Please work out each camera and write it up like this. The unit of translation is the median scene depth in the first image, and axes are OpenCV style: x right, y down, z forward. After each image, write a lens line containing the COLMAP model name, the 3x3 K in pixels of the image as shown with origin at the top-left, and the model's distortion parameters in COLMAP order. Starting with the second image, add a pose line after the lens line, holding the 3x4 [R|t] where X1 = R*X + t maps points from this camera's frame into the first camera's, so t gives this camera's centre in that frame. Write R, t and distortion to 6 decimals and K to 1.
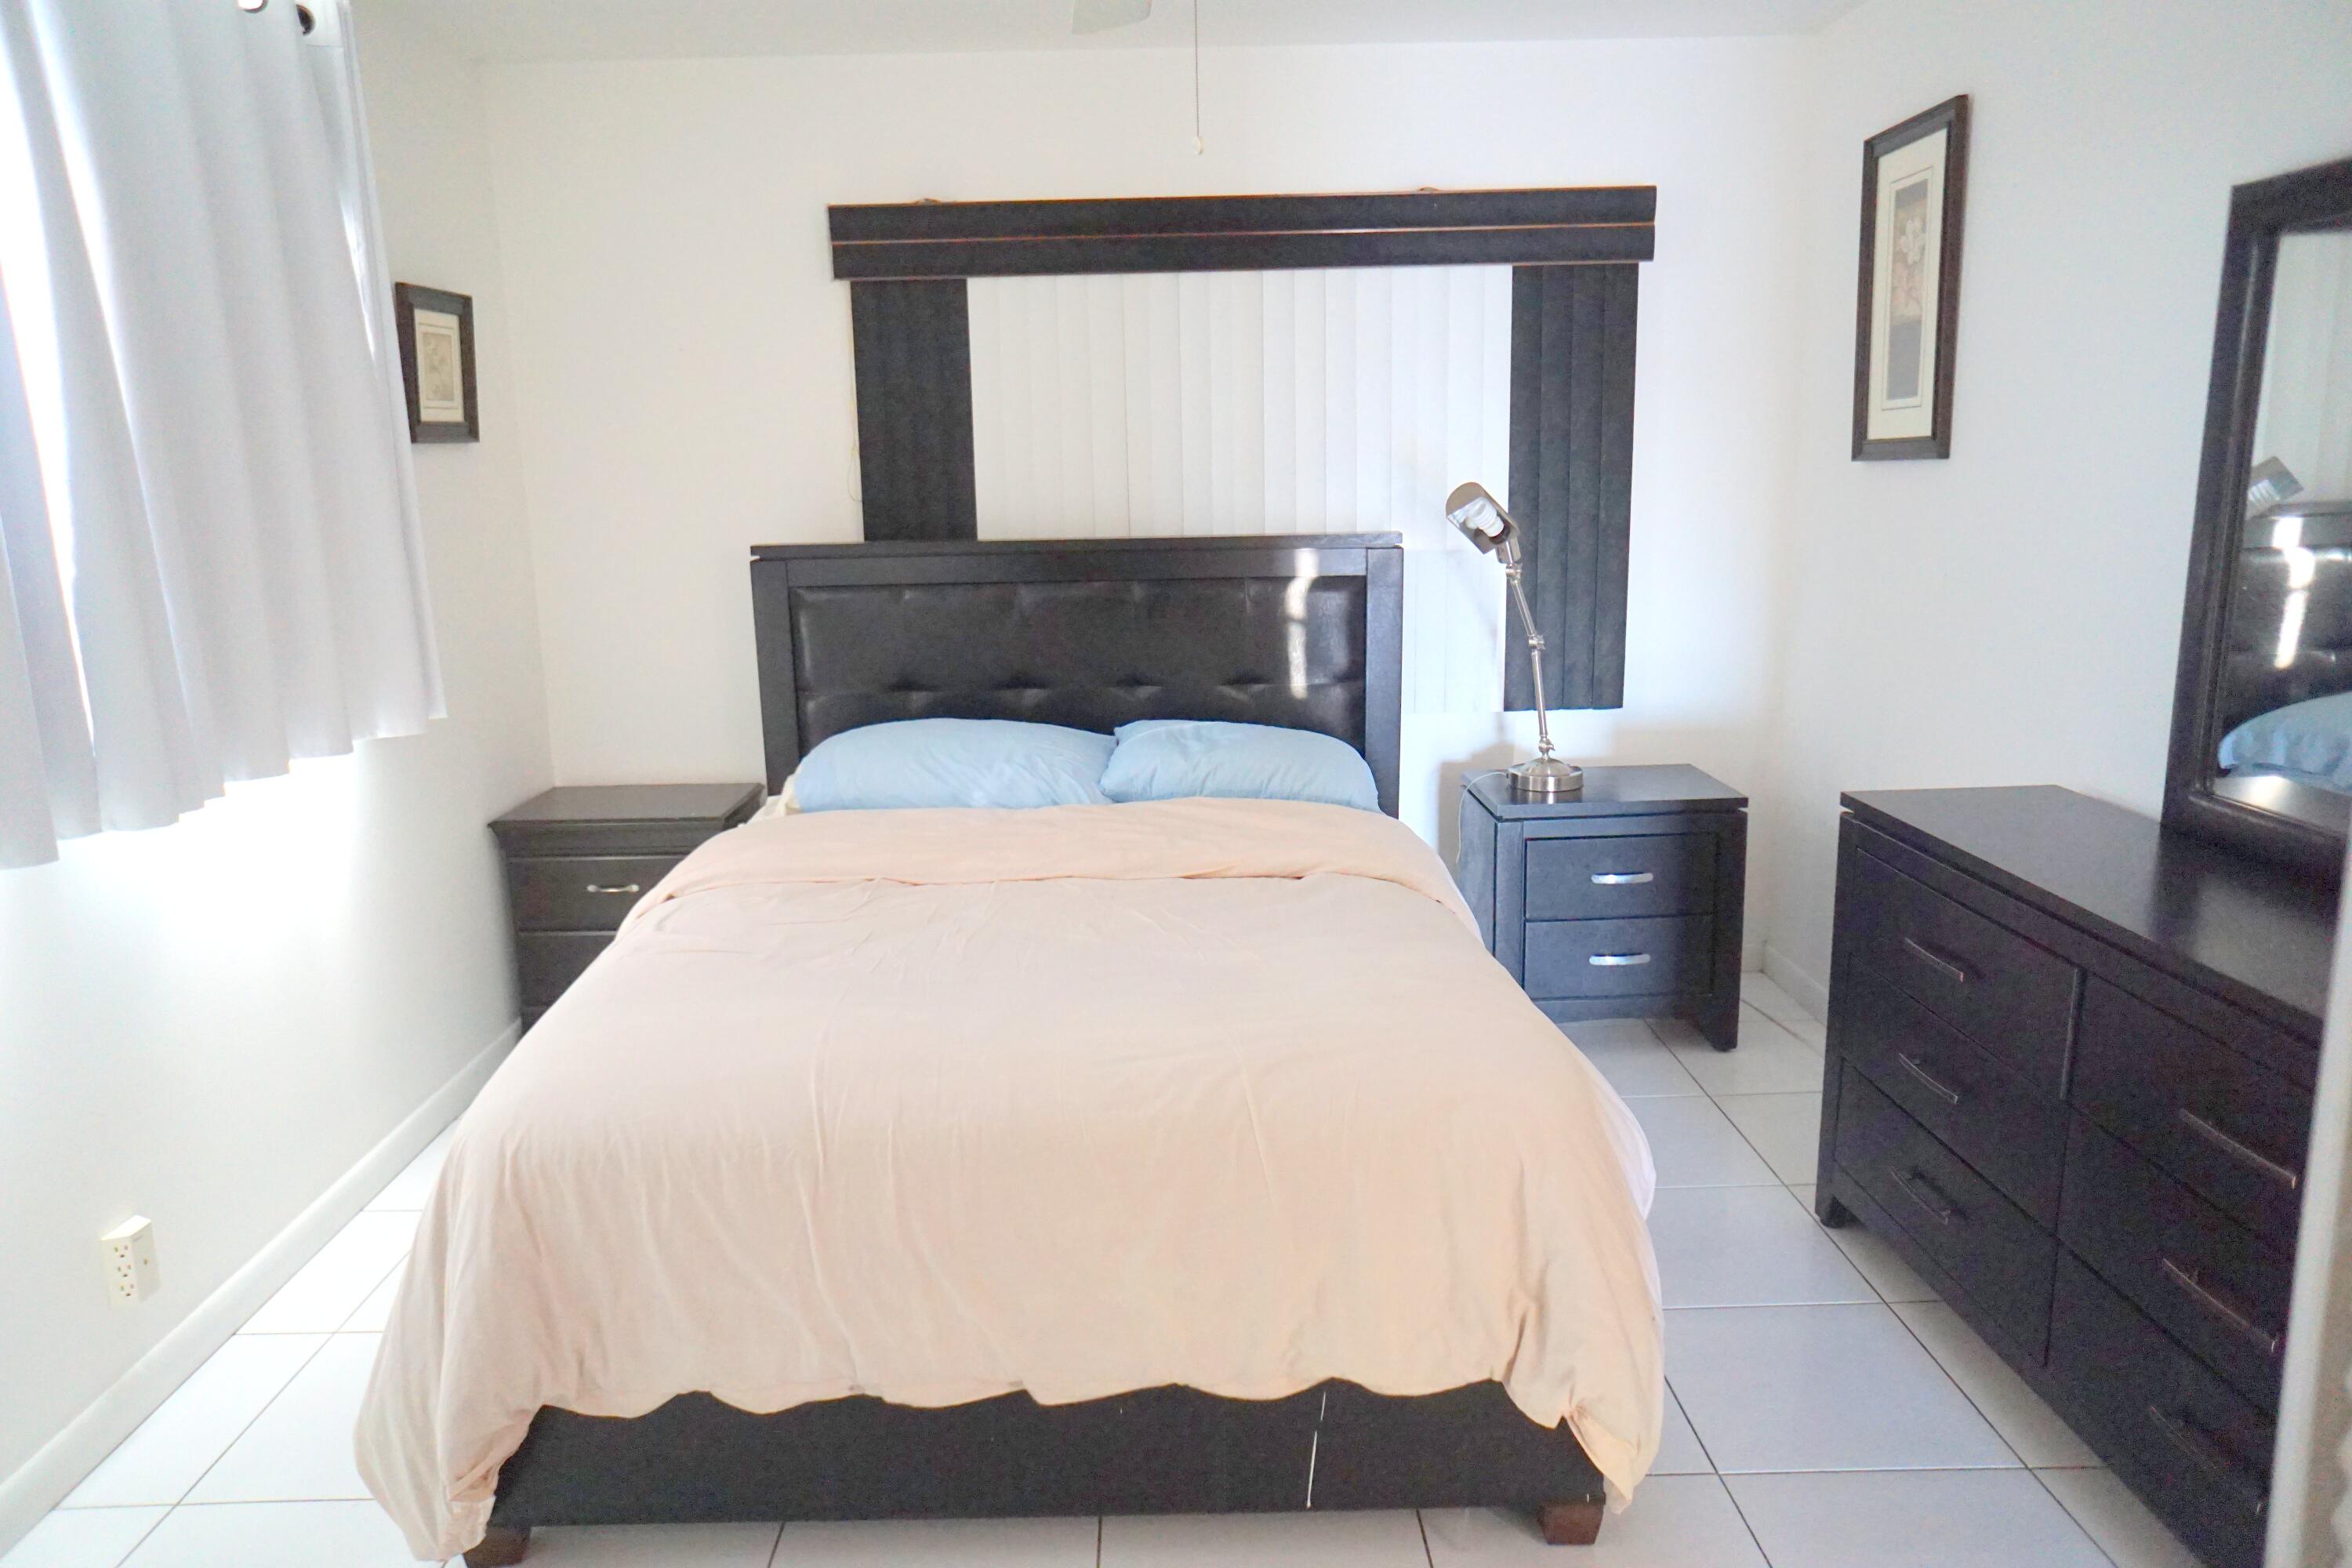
lens RADIAL K [[1595.6, 0, 1150.9], [0, 1595.6, 783.8], [0, 0, 1]] dist [-0.071542, 0.099838]
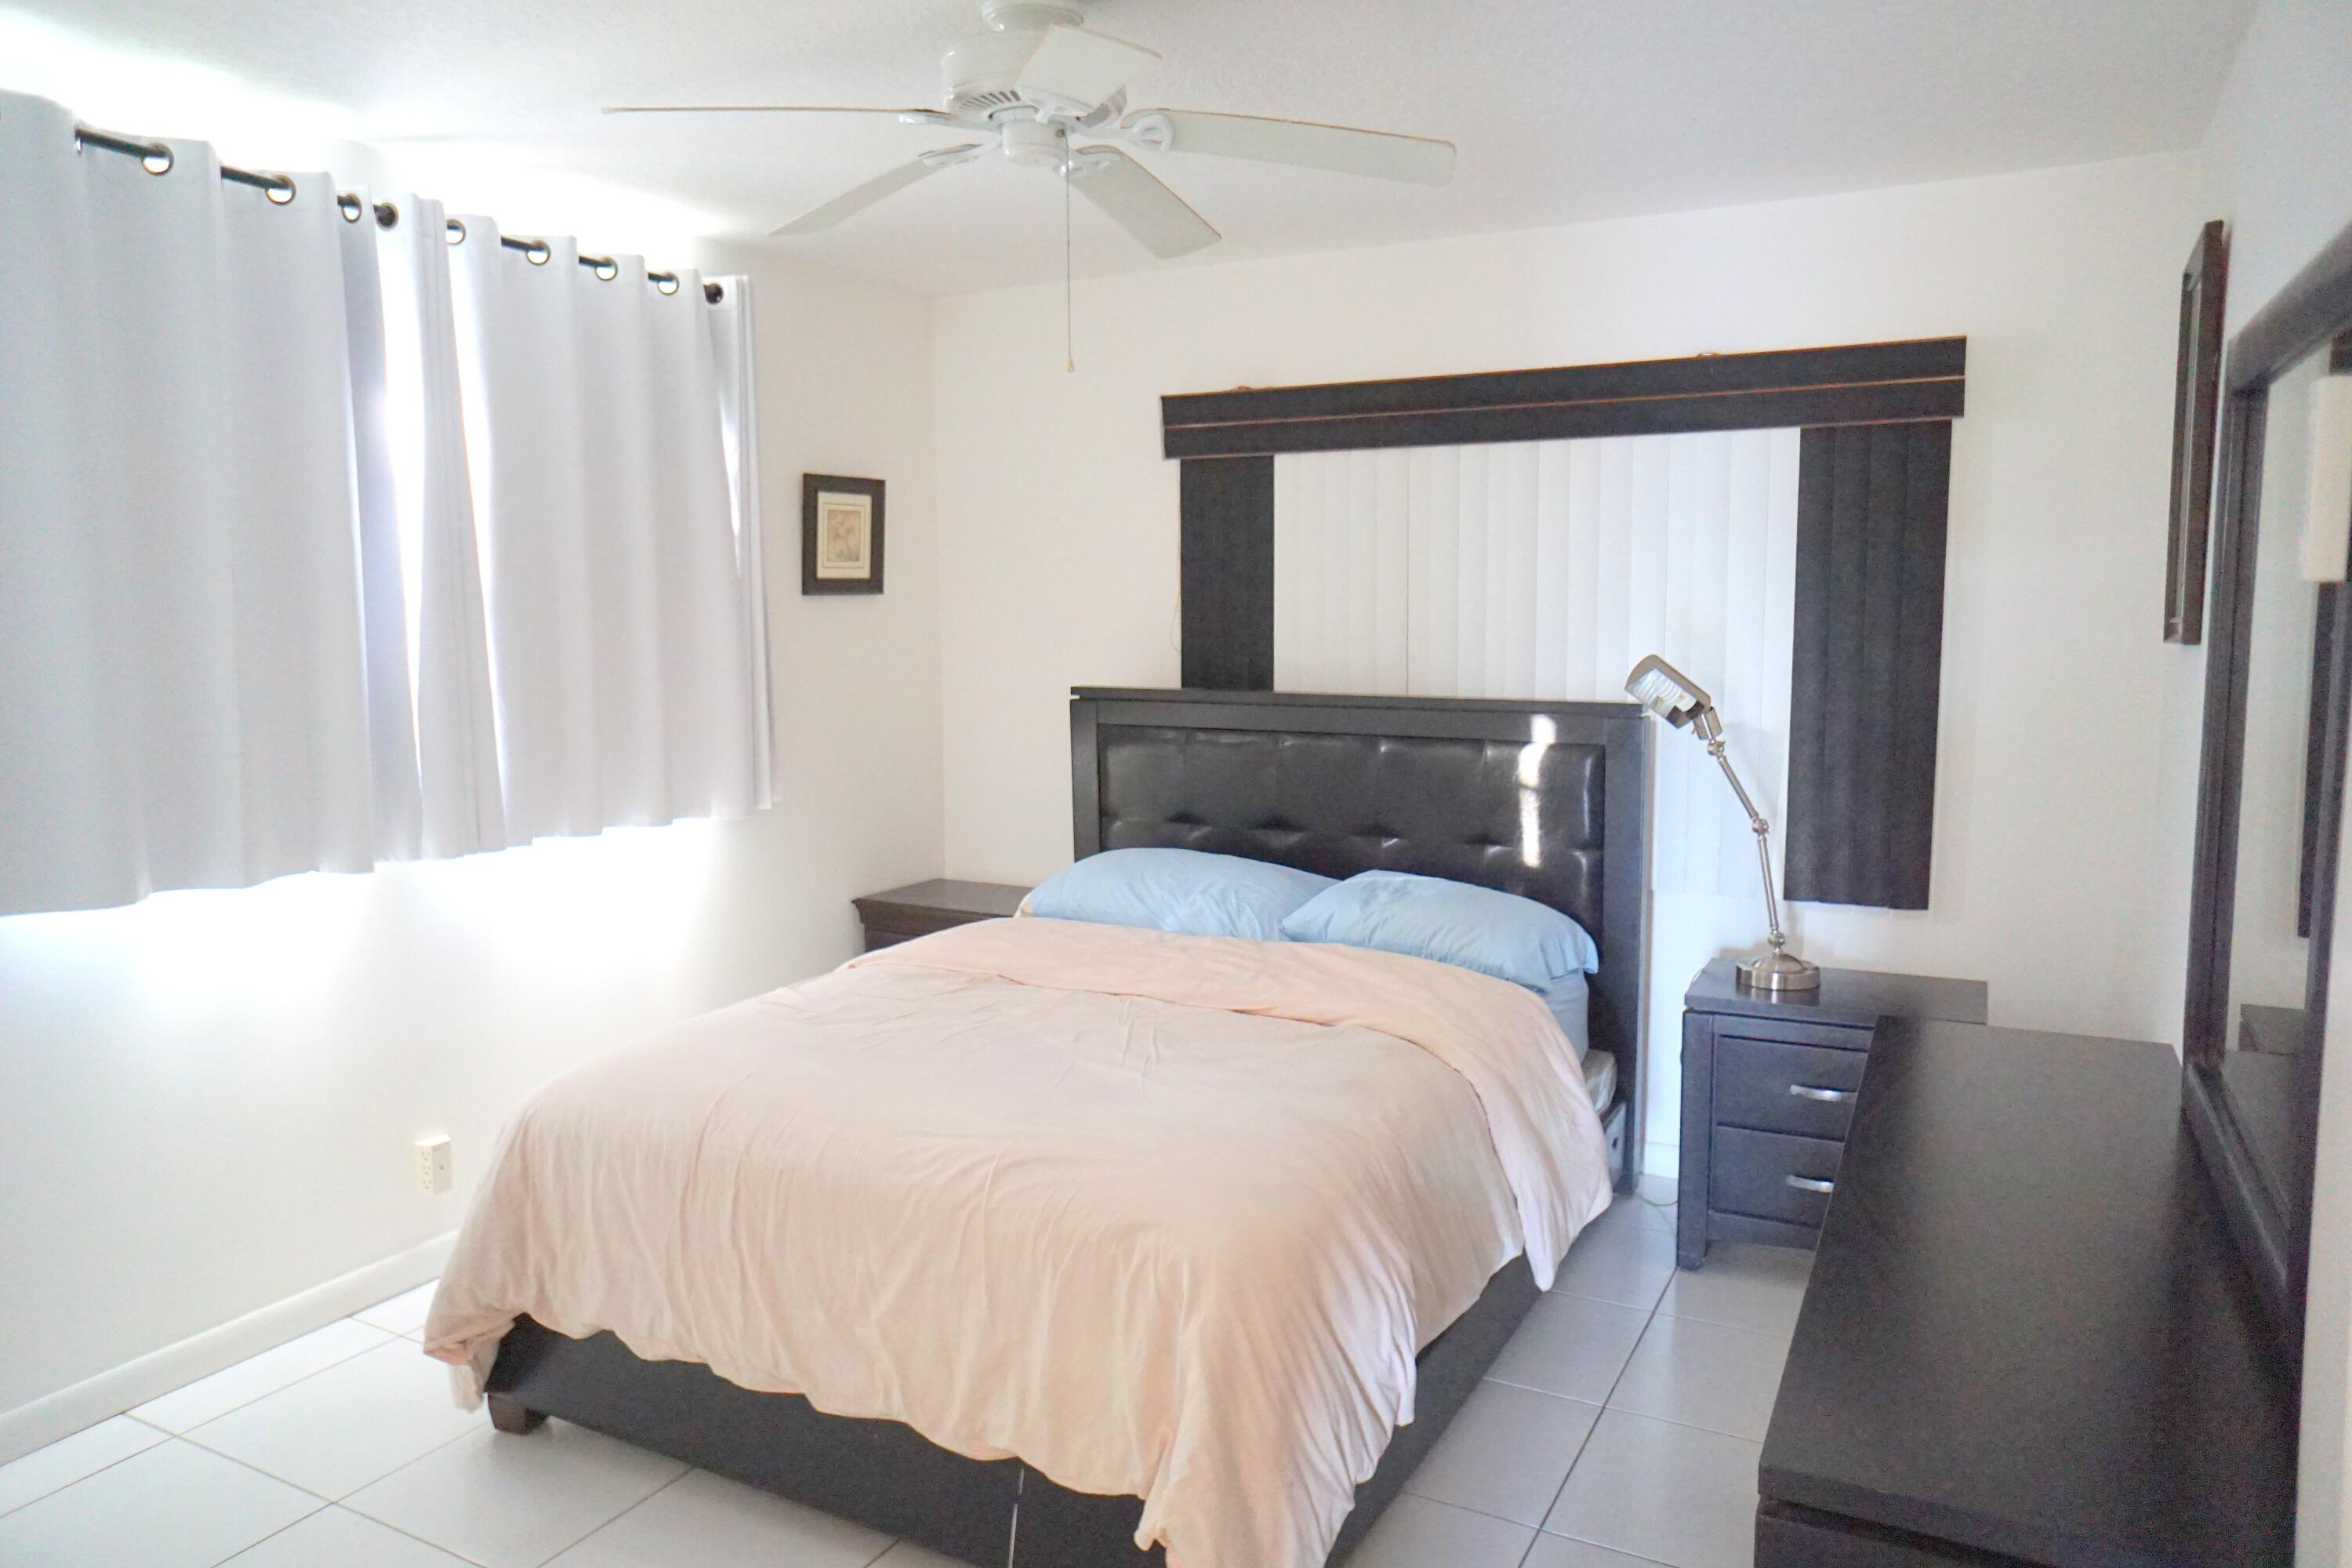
lens RADIAL K [[1595.6, 0, 1150.9], [0, 1595.6, 783.8], [0, 0, 1]] dist [-0.071542, 0.099838]
pose [[0.874541, 0.071980, -0.479580, 0.360589], [-0.114857, 0.991530, -0.060630, -0.015896], [0.471154, 0.108106, 0.875401, 0.016858]]
